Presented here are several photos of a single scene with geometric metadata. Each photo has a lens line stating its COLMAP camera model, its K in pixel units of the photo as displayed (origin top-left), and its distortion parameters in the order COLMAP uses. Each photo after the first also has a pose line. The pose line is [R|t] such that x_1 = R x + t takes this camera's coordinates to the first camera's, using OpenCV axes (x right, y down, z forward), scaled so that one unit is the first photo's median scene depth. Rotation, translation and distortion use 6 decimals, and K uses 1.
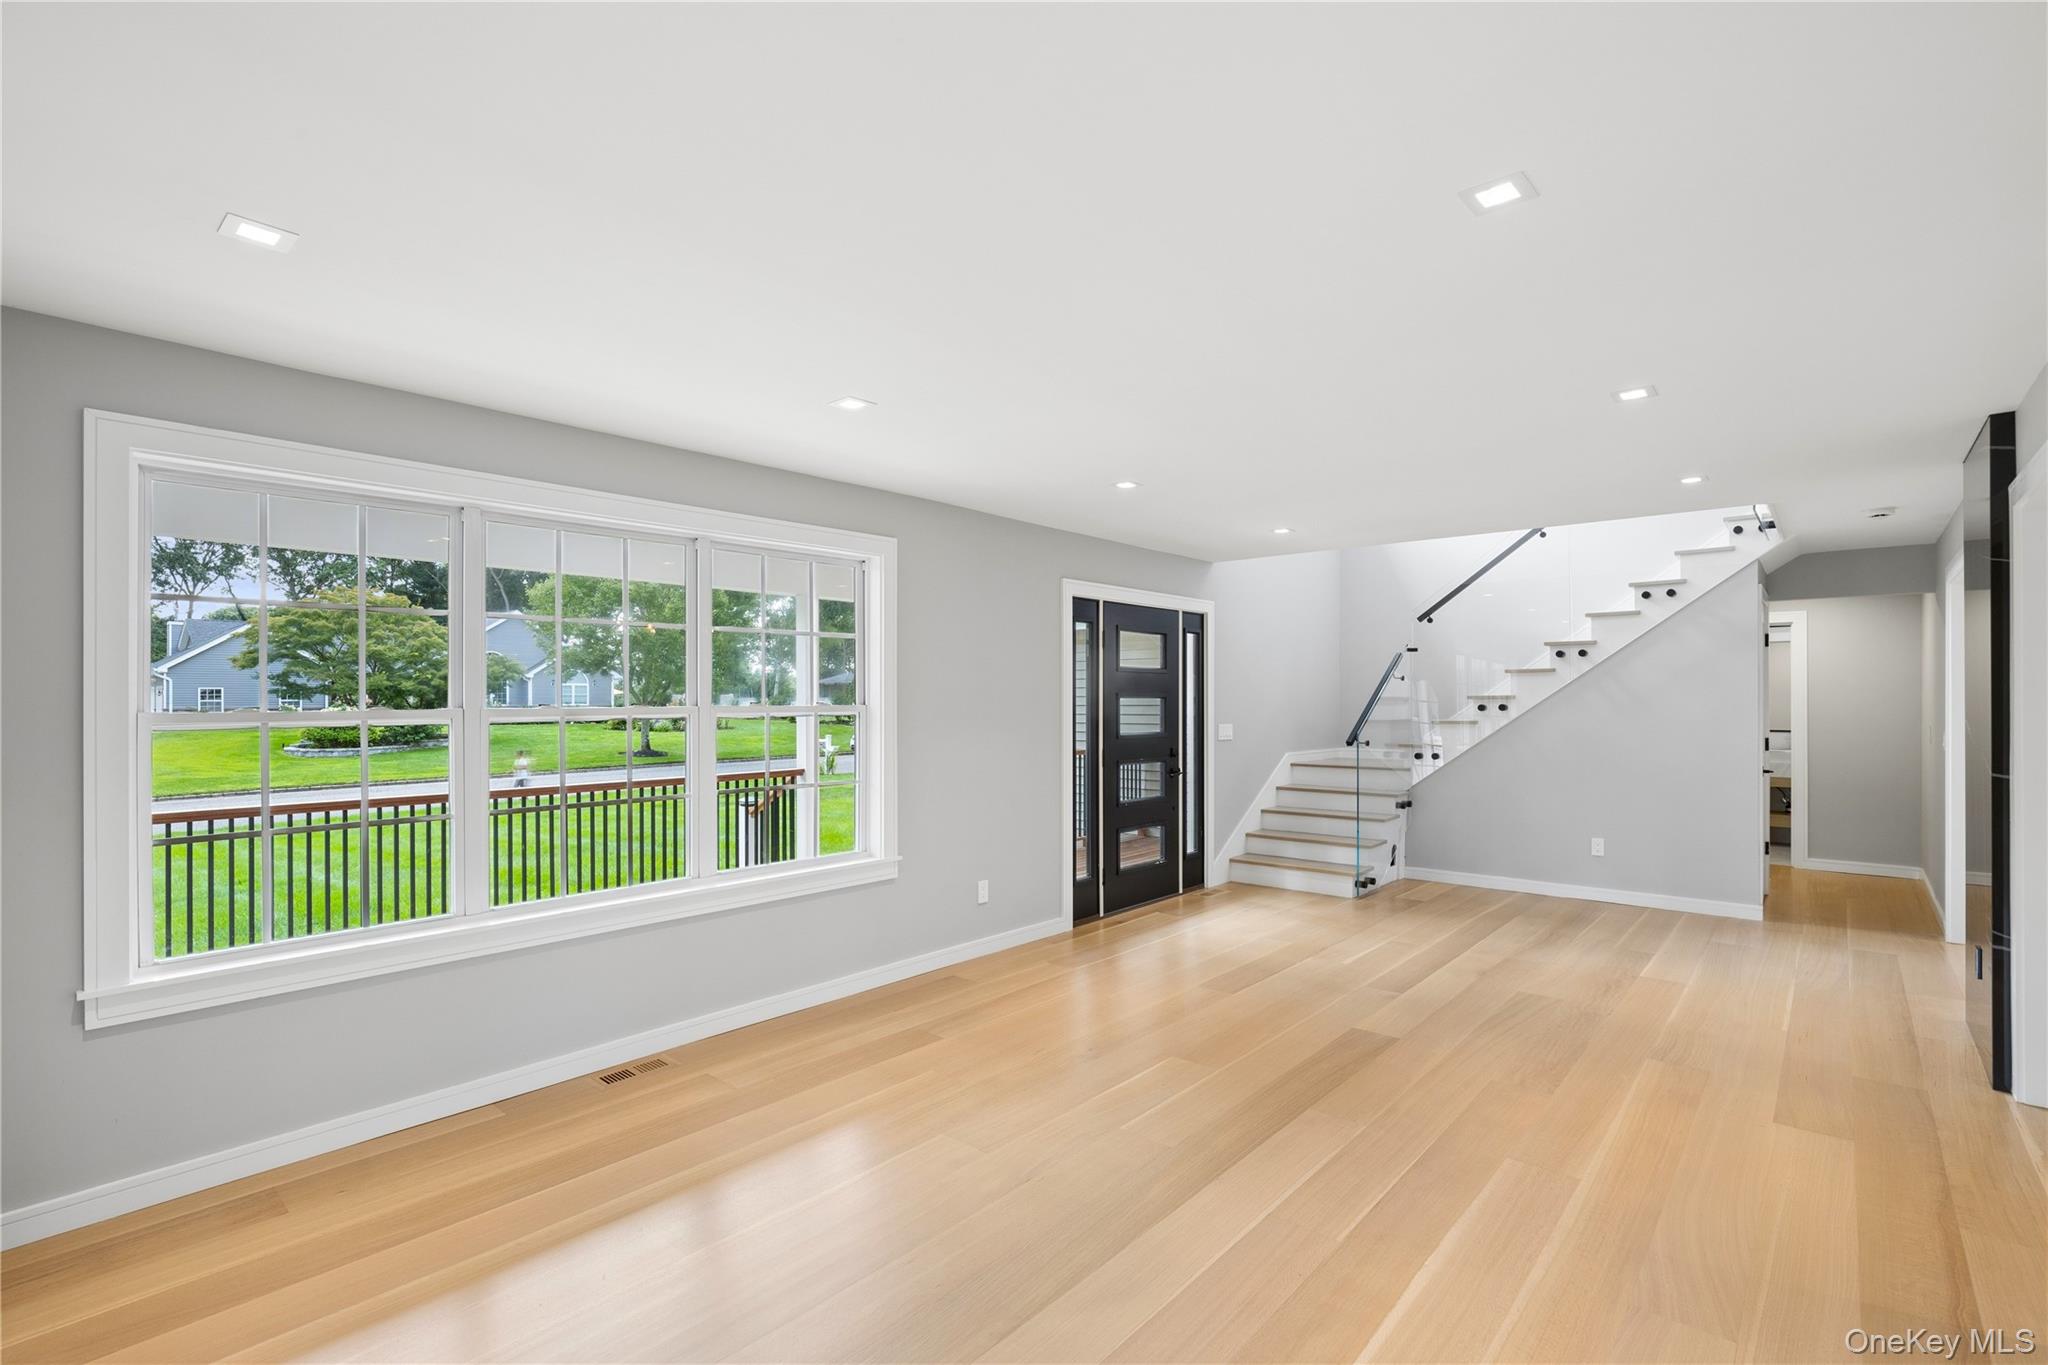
lens RADIAL K [[925.9, 0, 1028.8], [0, 925.9, 693.5], [0, 0, 1]] dist [-0.012520, 0.000589]
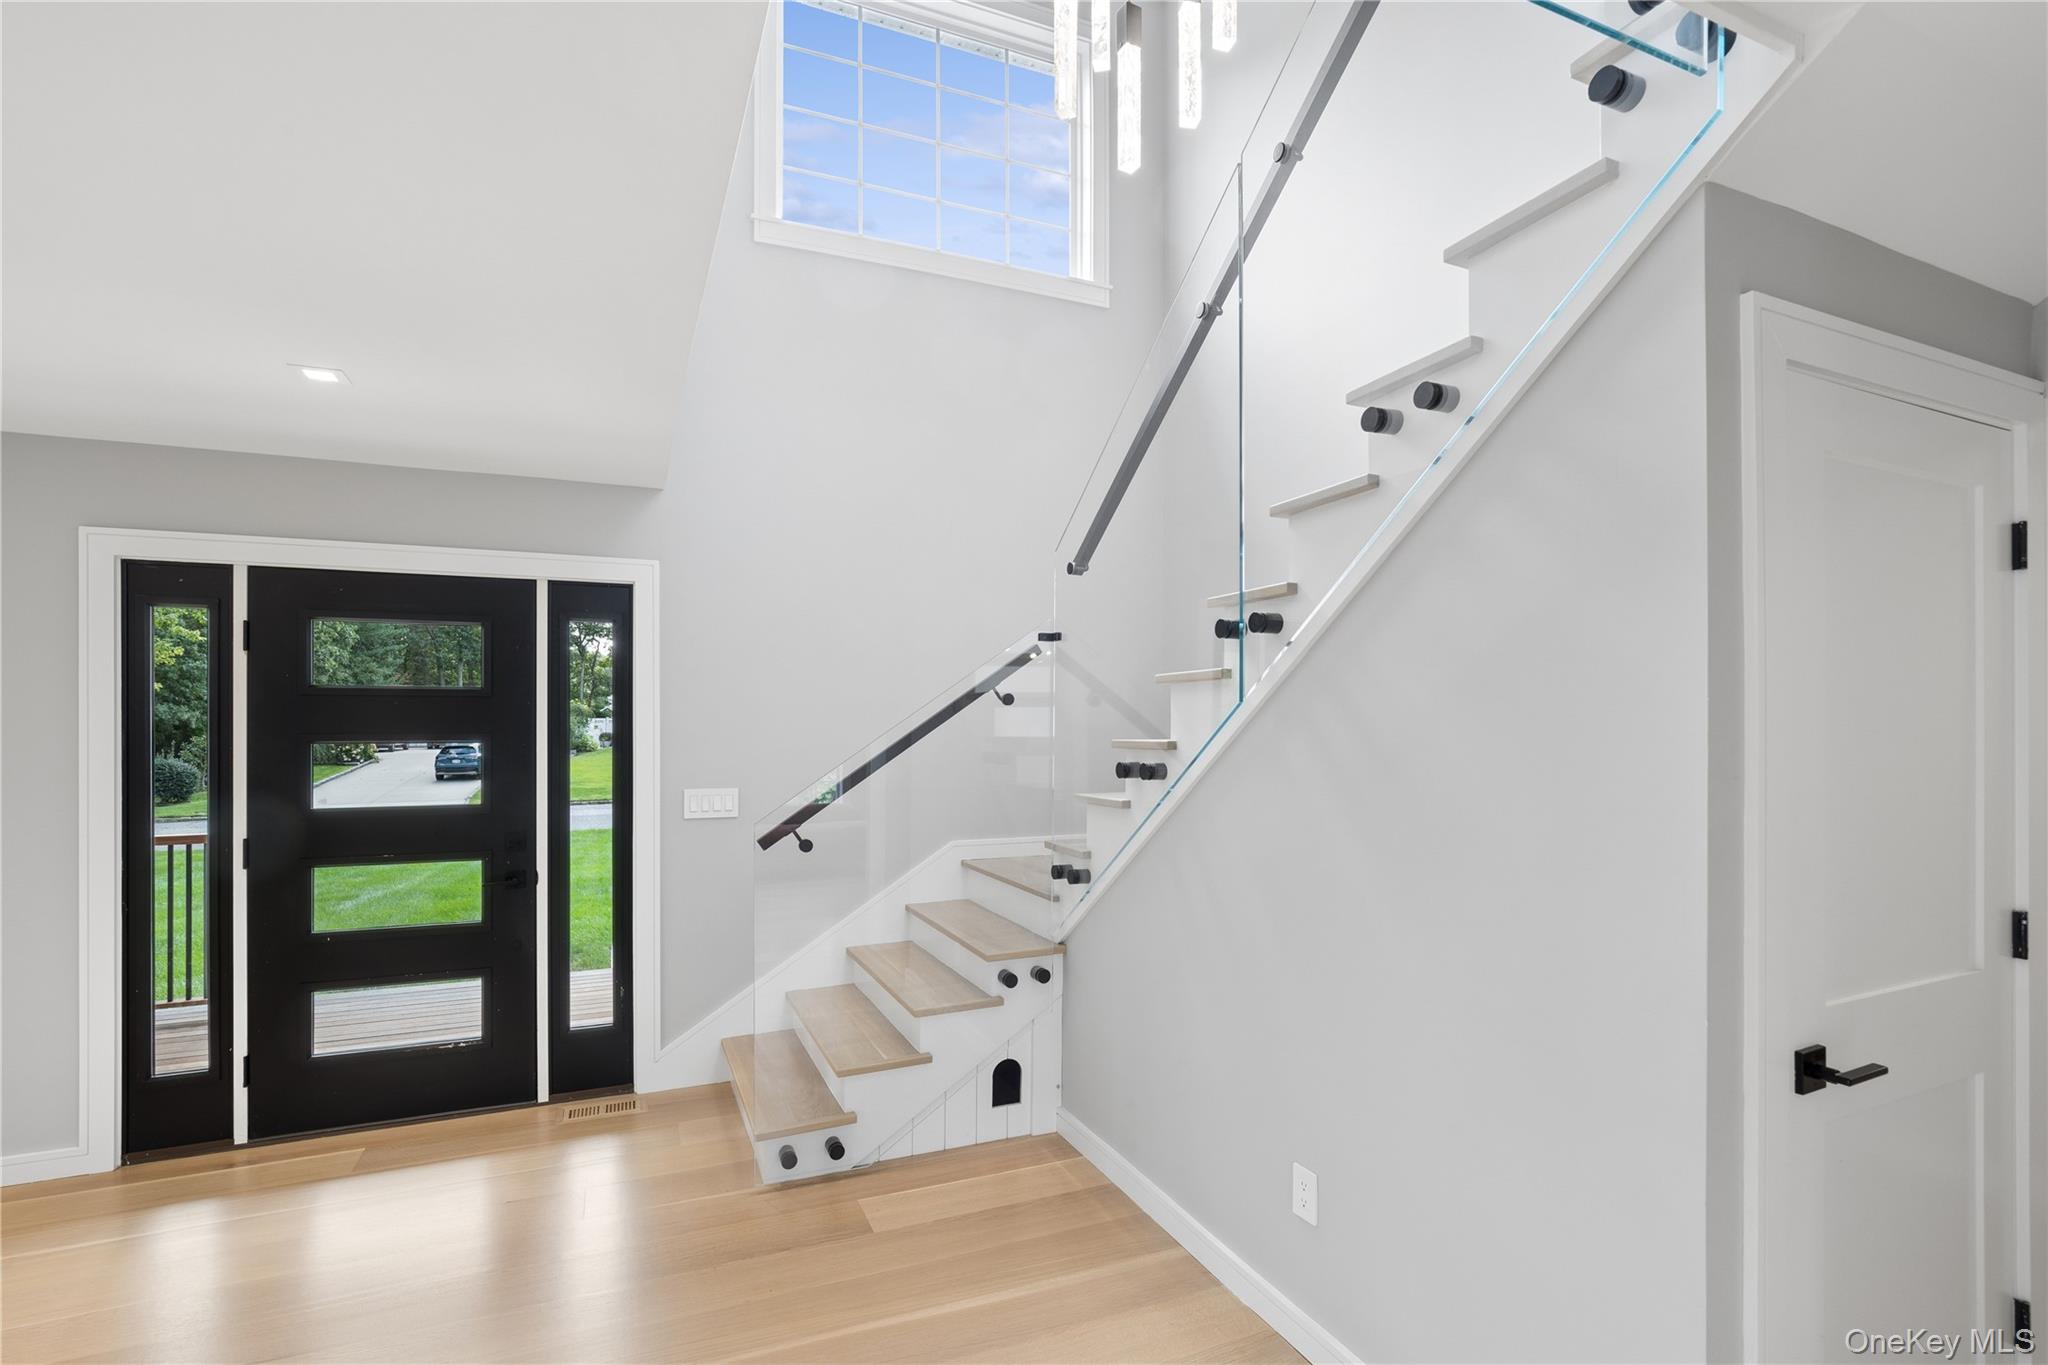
lens RADIAL K [[937.6, 0, 1015.3], [0, 937.6, 719.8], [0, 0, 1]] dist [-0.010636, 0.001101]
pose [[0.900336, -0.003050, -0.435184, 0.766231], [0.004892, 0.999983, 0.003114, -0.010300], [0.435167, -0.004932, 0.900336, 0.736523]]
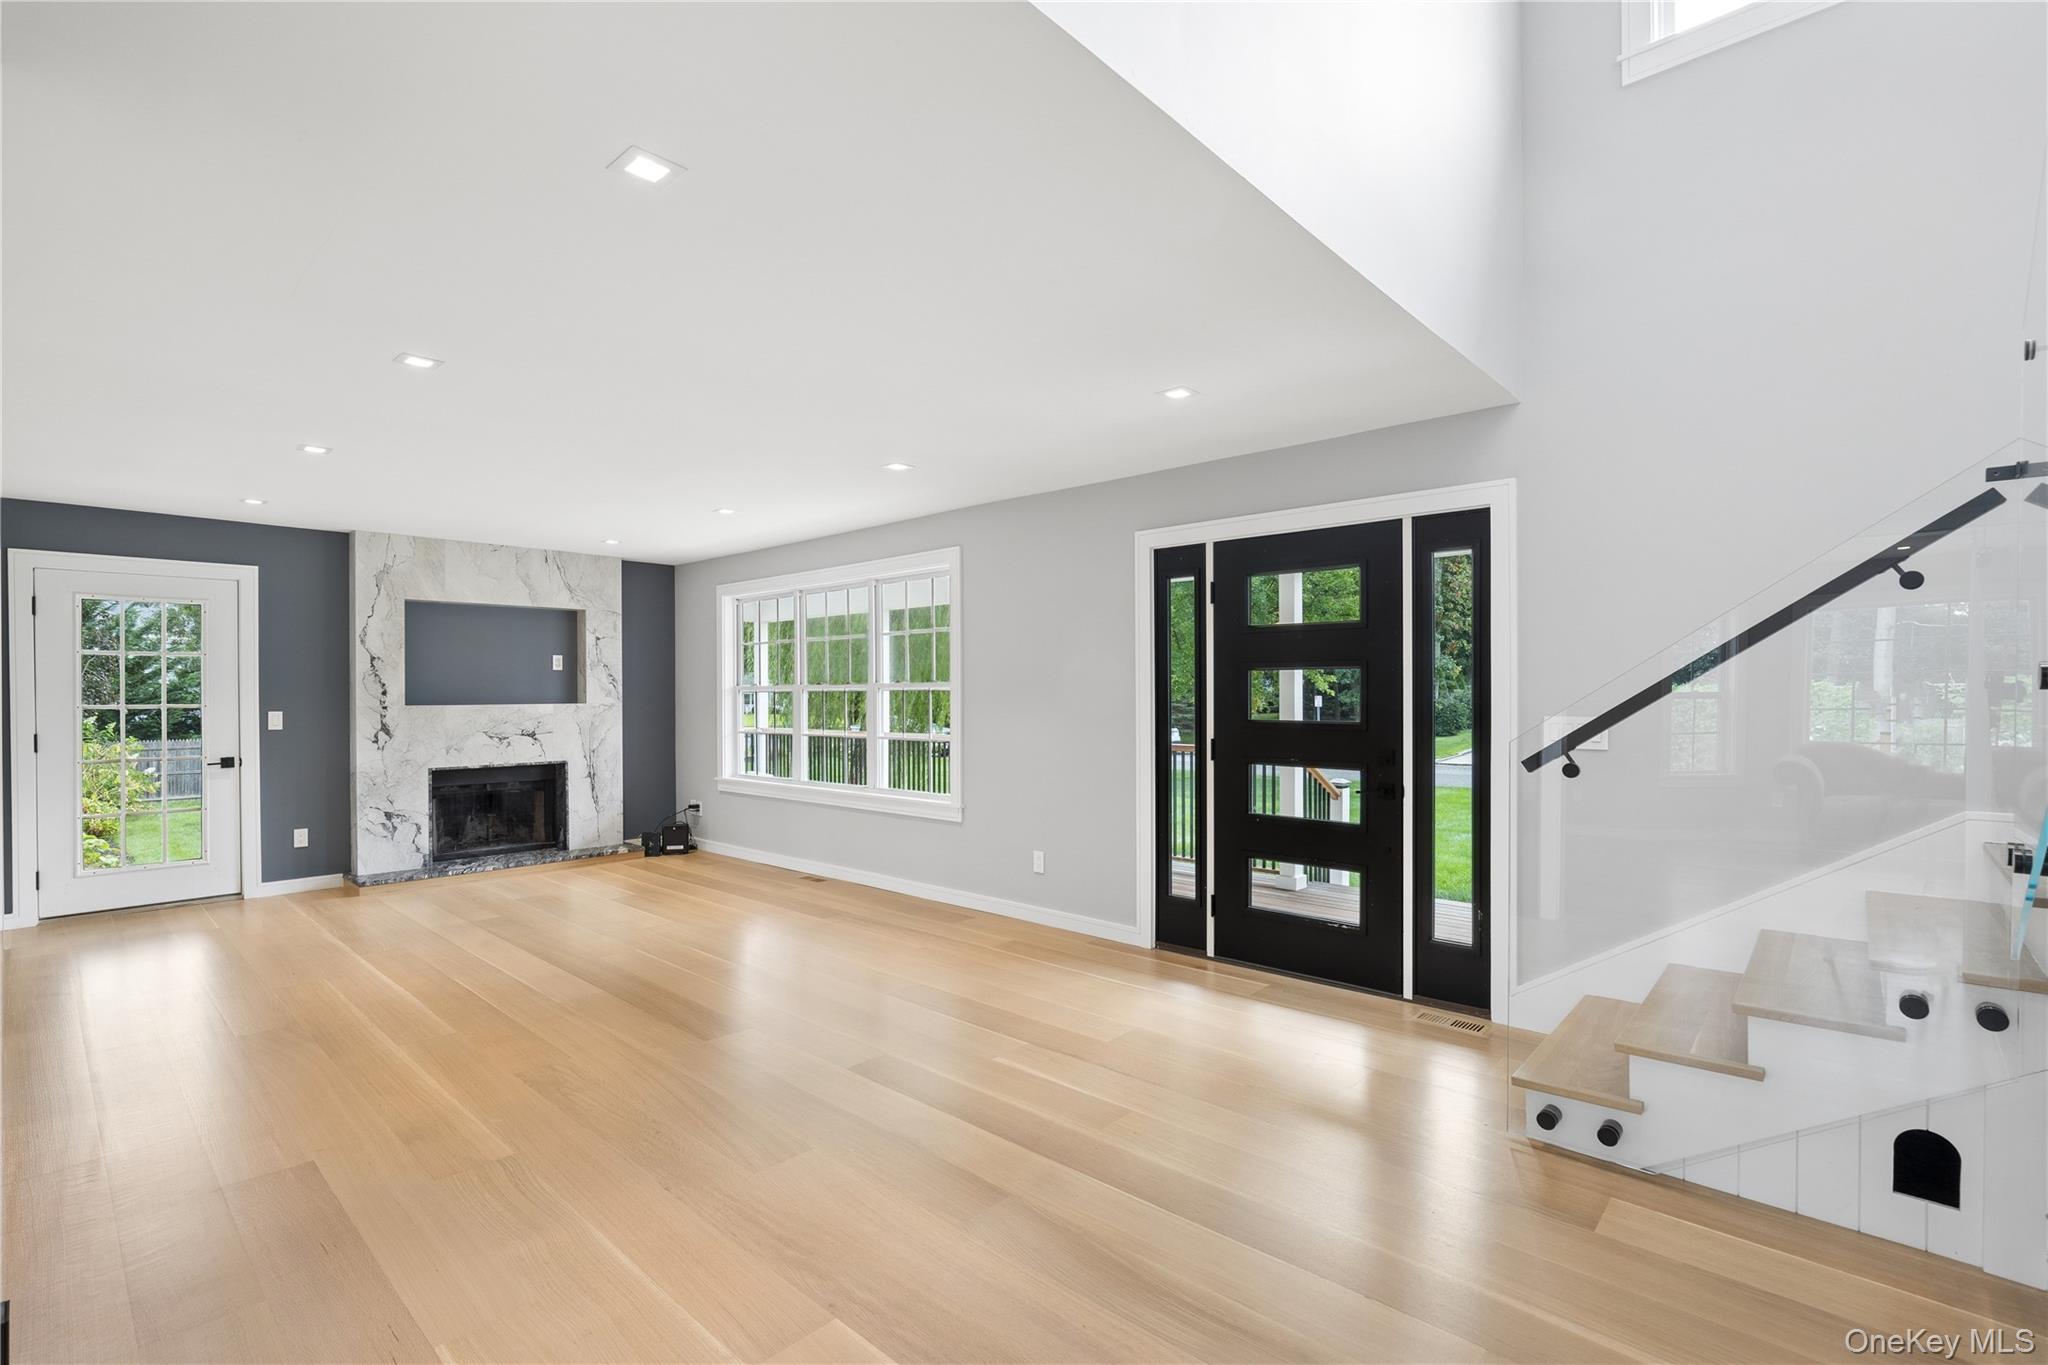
lens RADIAL K [[925.9, 0, 1028.8], [0, 925.9, 693.5], [0, 0, 1]] dist [-0.012520, 0.000589]
pose [[-0.011903, 0.004210, -0.999920, 0.886171], [0.011559, 0.999925, 0.004073, 0.018956], [0.999862, -0.011509, -0.011951, 0.899939]]
